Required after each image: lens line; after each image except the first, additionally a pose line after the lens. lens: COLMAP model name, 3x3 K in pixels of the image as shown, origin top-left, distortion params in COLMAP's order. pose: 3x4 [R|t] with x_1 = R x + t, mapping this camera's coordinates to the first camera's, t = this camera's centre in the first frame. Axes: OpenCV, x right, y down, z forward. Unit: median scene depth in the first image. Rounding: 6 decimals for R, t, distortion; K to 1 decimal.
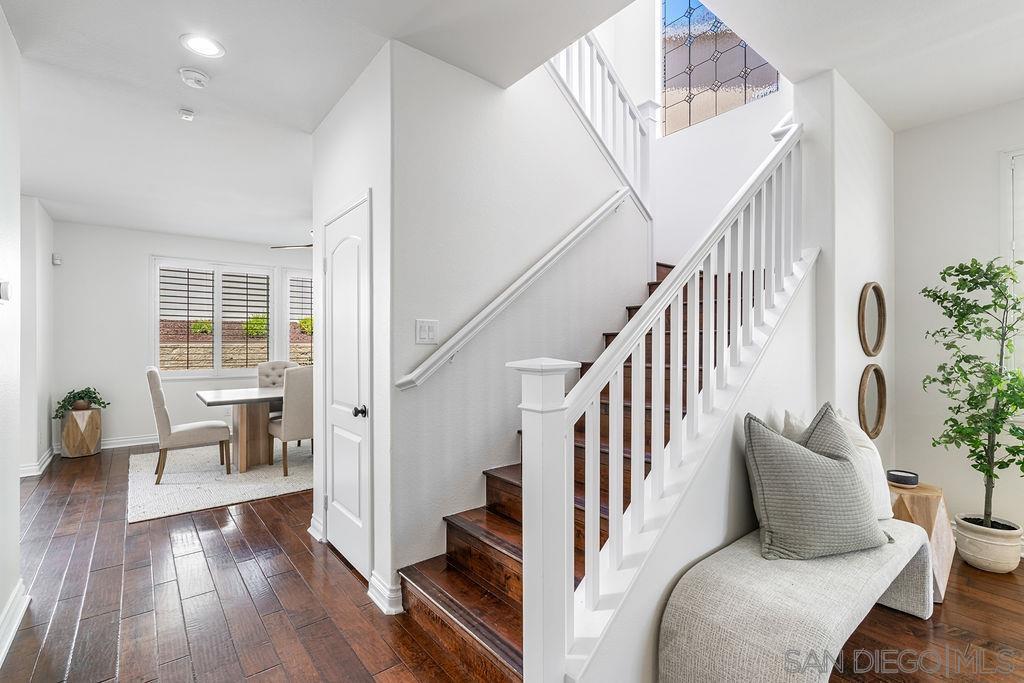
lens RADIAL K [[473.2, 0, 520.0], [0, 473.2, 344.4], [0, 0, 1]] dist [-0.002771, 0.000738]
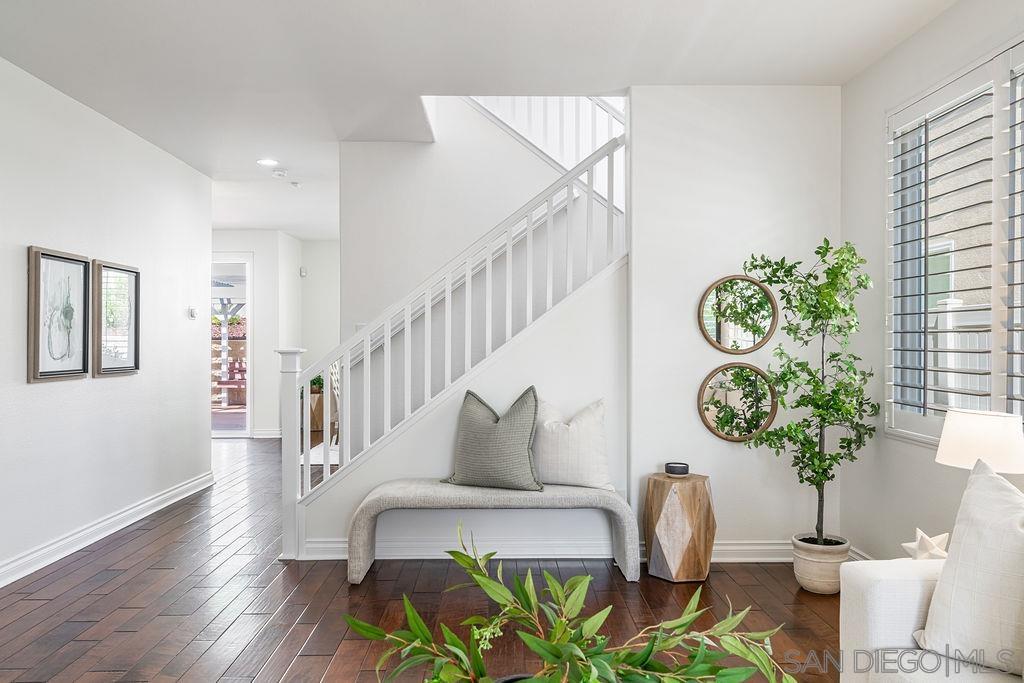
lens RADIAL K [[767.8, 0, 512.6], [0, 767.8, 340.1], [0, 0, 1]] dist [0.014003, 0.002811]
pose [[0.789531, 0.001790, -0.613708, 0.703972], [0.000646, 0.999993, 0.003748, -0.006486], [0.613710, -0.003355, 0.789524, -0.263214]]
